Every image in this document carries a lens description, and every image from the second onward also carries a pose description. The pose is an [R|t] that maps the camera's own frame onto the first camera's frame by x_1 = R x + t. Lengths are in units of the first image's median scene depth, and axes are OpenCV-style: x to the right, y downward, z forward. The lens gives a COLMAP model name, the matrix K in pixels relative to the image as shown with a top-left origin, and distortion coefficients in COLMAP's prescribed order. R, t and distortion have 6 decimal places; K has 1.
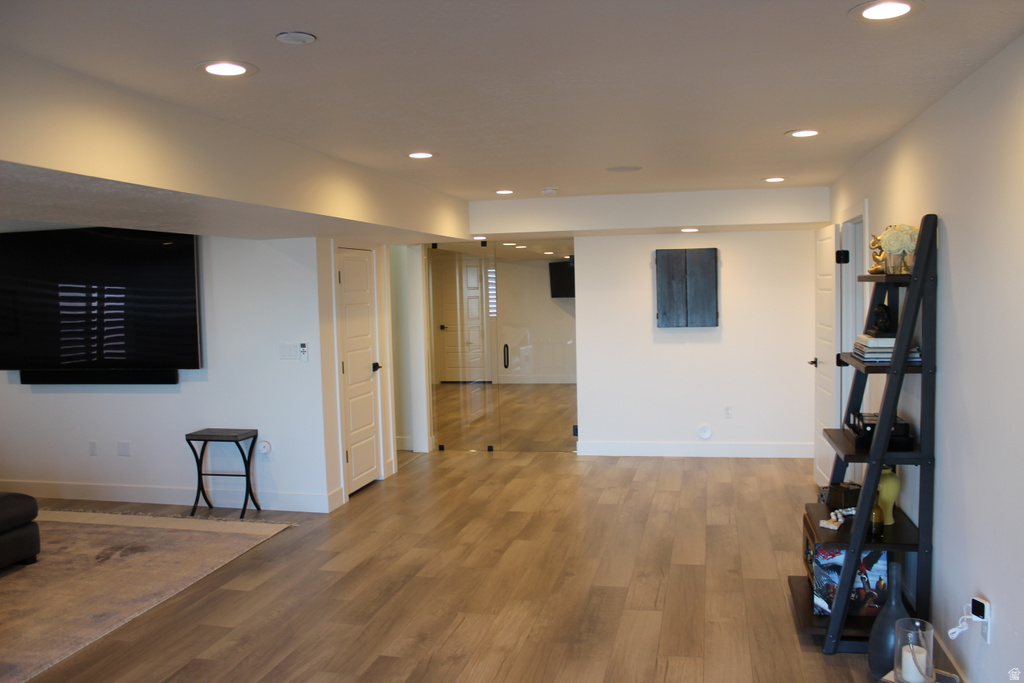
lens RADIAL K [[854.6, 0, 516.9], [0, 854.6, 338.5], [0, 0, 1]] dist [-0.160785, 0.134981]
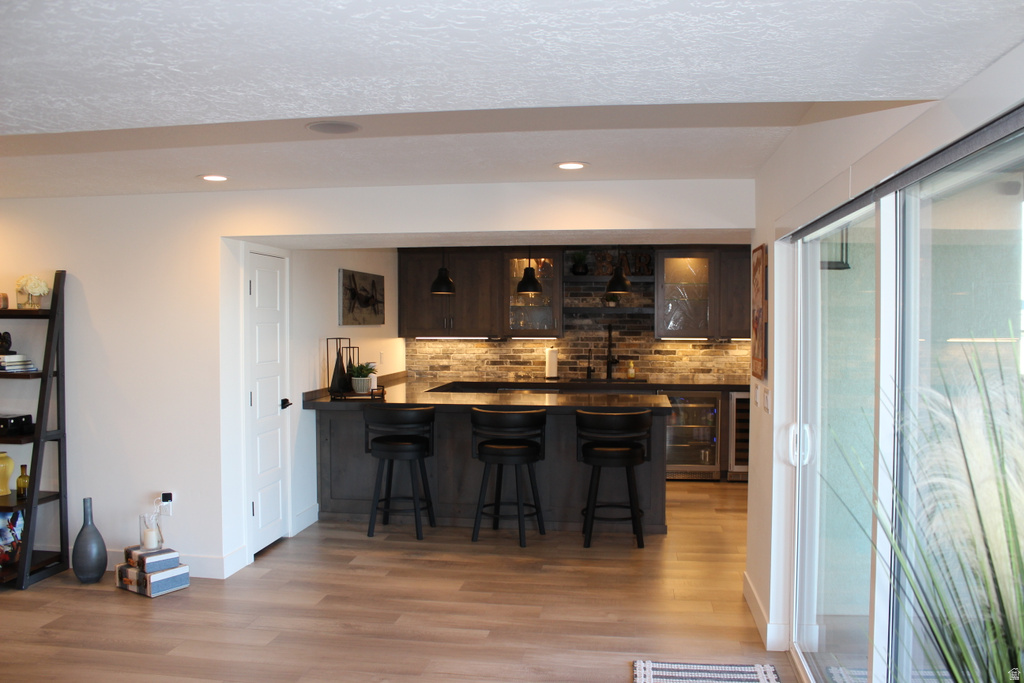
lens RADIAL K [[854.6, 0, 533.0], [0, 854.6, 332.9], [0, 0, 1]] dist [-0.160785, 0.134981]
pose [[-0.094793, 0.003697, 0.995490, -0.735973], [0.059574, 0.998222, 0.001966, 0.008673], [-0.993713, 0.059492, -0.094844, 0.199404]]
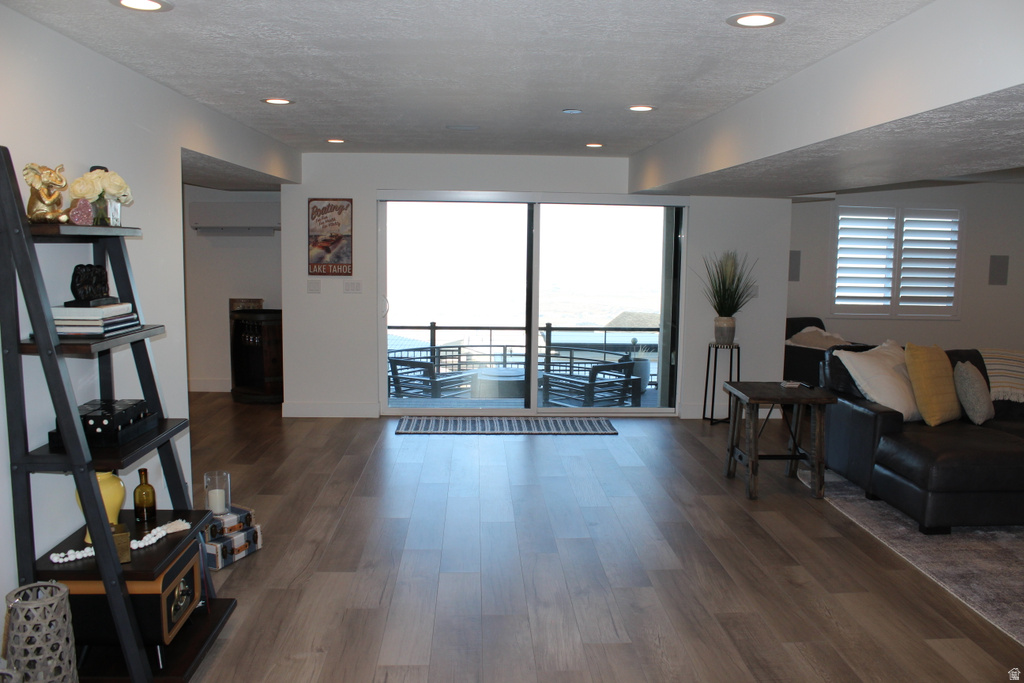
lens RADIAL K [[854.6, 0, 518.3], [0, 854.6, 343.2], [0, 0, 1]] dist [-0.160785, 0.134981]
pose [[-0.962748, 0.043503, -0.266877, 0.200207], [-0.006240, 0.983136, 0.182771, -0.086044], [0.270327, 0.177628, -0.946241, 1.416337]]
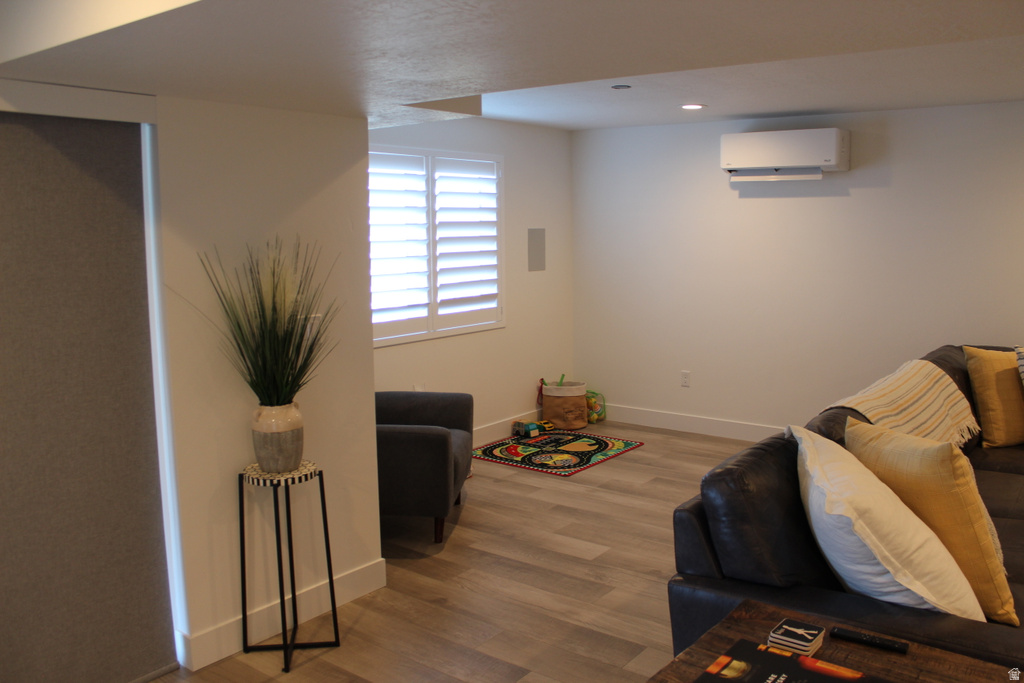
lens RADIAL K [[854.6, 0, 516.3], [0, 854.6, 343.0], [0, 0, 1]] dist [-0.160785, 0.134981]
pose [[-0.420618, 0.152114, -0.894395, -0.102481], [-0.035106, 0.982376, 0.183587, -0.017203], [0.906558, 0.108618, -0.407865, 0.471215]]
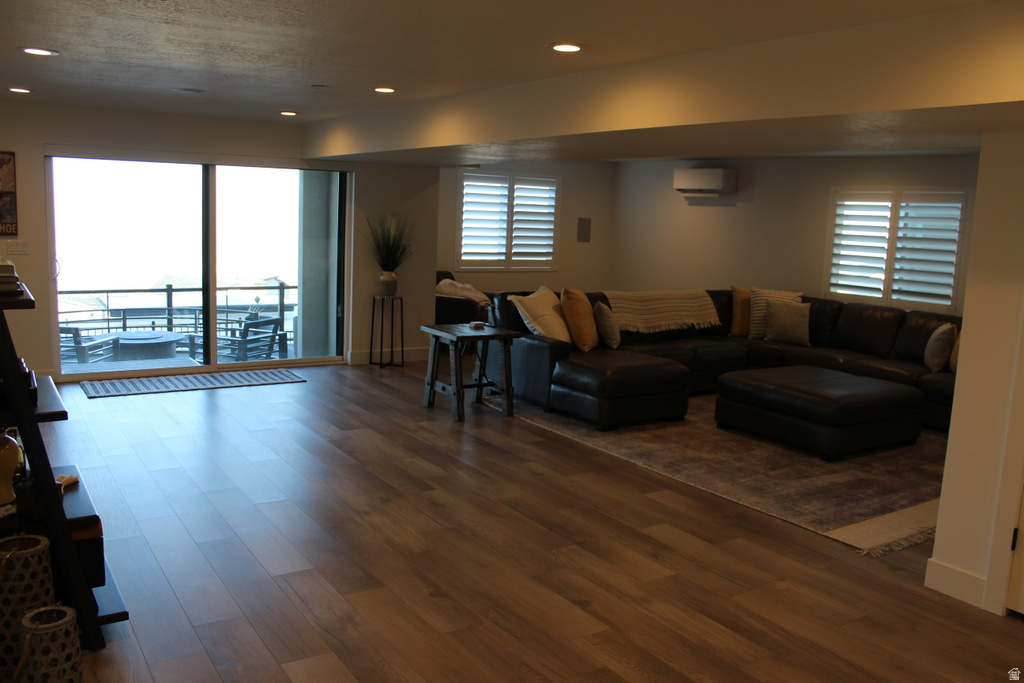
lens RADIAL K [[854.6, 0, 512.2], [0, 854.6, 340.6], [0, 0, 1]] dist [-0.160785, 0.134981]
pose [[-0.697391, 0.105023, -0.708954, 0.492298], [-0.063701, 0.976206, 0.207275, -0.092579], [0.713854, 0.189713, -0.674108, 1.430961]]
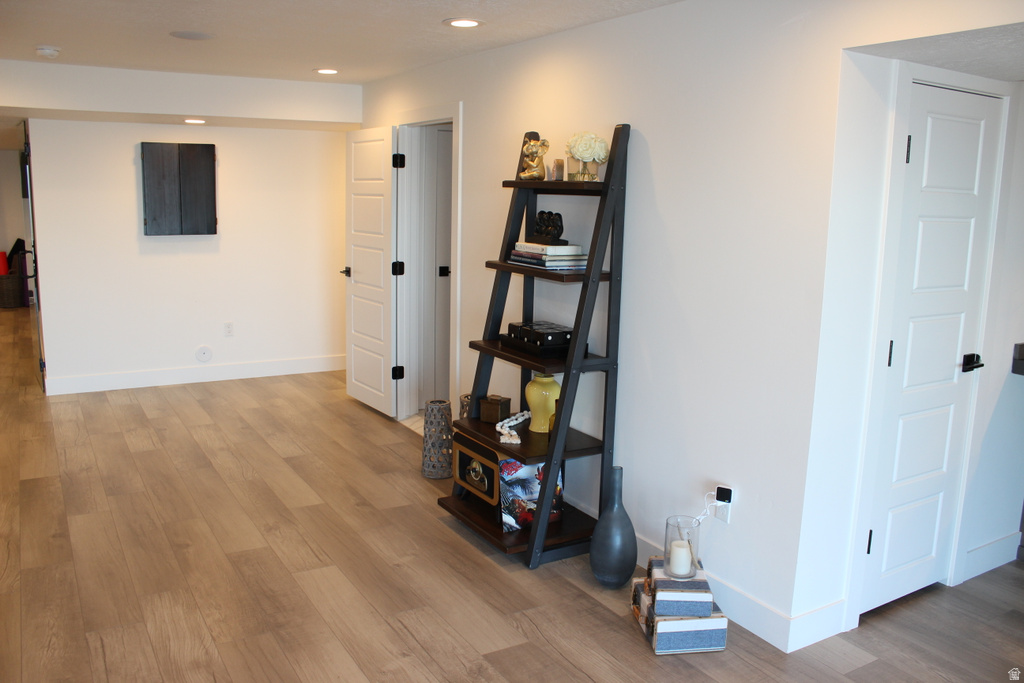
lens RADIAL K [[854.6, 0, 522.2], [0, 854.6, 344.7], [0, 0, 1]] dist [-0.160785, 0.134981]
pose [[0.719435, -0.079198, 0.690029, -0.222208], [-0.000466, 0.993422, 0.114506, 0.000278], [-0.694559, -0.082701, 0.714666, 0.221081]]
